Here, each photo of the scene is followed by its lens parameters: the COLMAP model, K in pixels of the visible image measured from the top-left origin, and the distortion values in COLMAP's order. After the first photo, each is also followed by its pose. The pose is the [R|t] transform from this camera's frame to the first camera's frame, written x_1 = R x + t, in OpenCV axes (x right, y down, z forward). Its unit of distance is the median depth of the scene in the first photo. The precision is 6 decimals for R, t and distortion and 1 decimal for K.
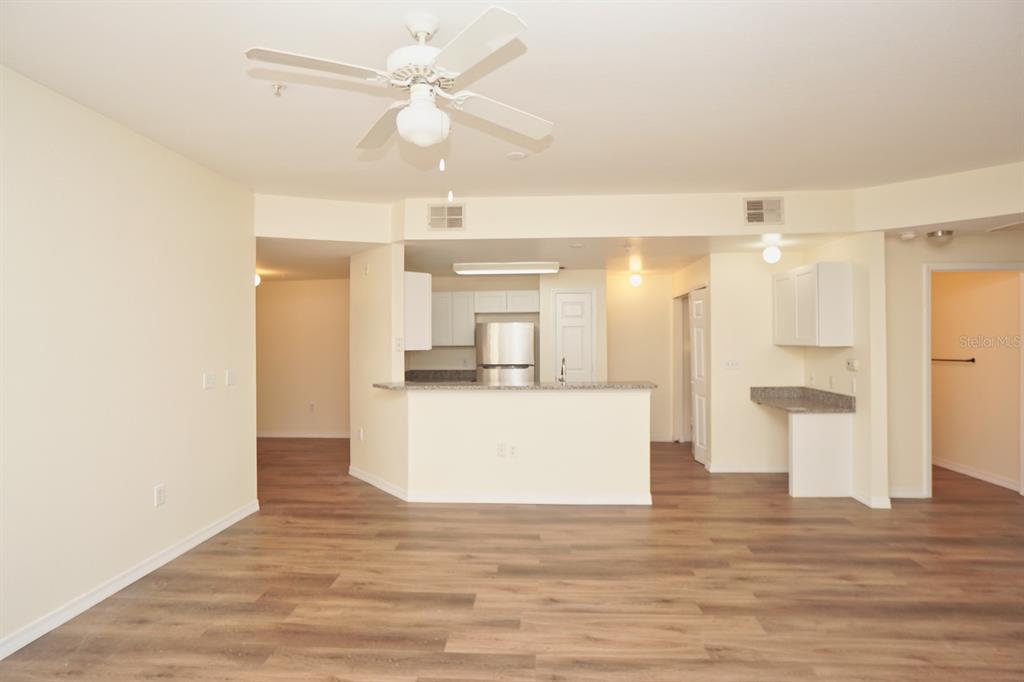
lens RADIAL K [[510.2, 0, 513.3], [0, 510.2, 338.0], [0, 0, 1]] dist [-0.050222, 0.024102]
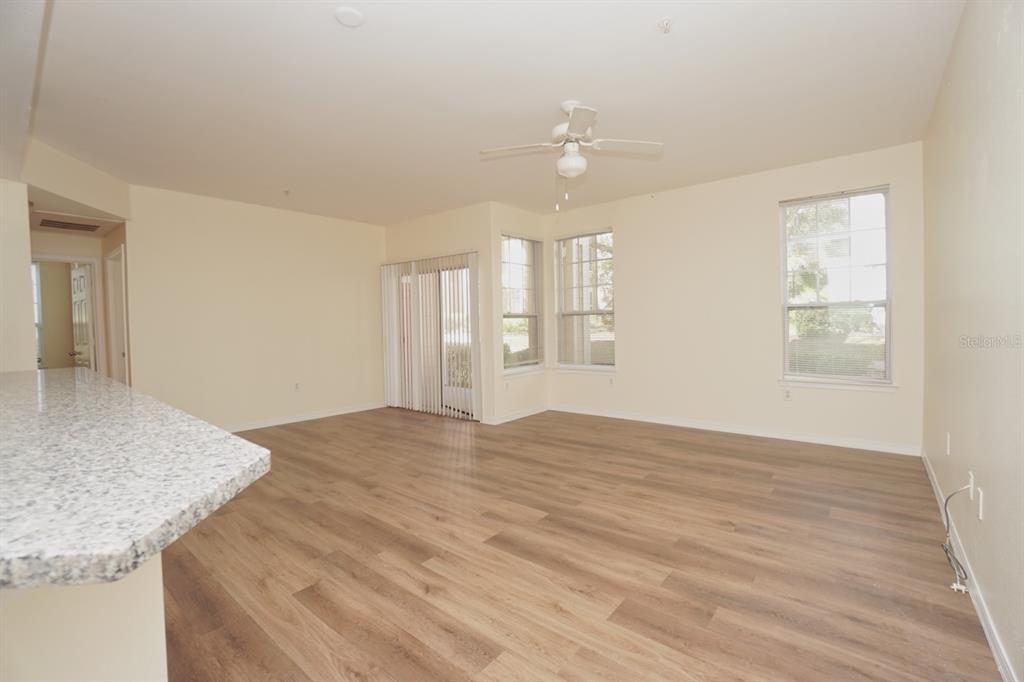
lens RADIAL K [[452.3, 0, 512.6], [0, 452.3, 327.7], [0, 0, 1]] dist [-0.000269, 0.000001]
pose [[-0.809969, 0.007329, 0.586428, -0.672182], [0.019535, 0.999704, 0.014487, 0.075566], [-0.586148, 0.023190, -0.809872, 1.742187]]
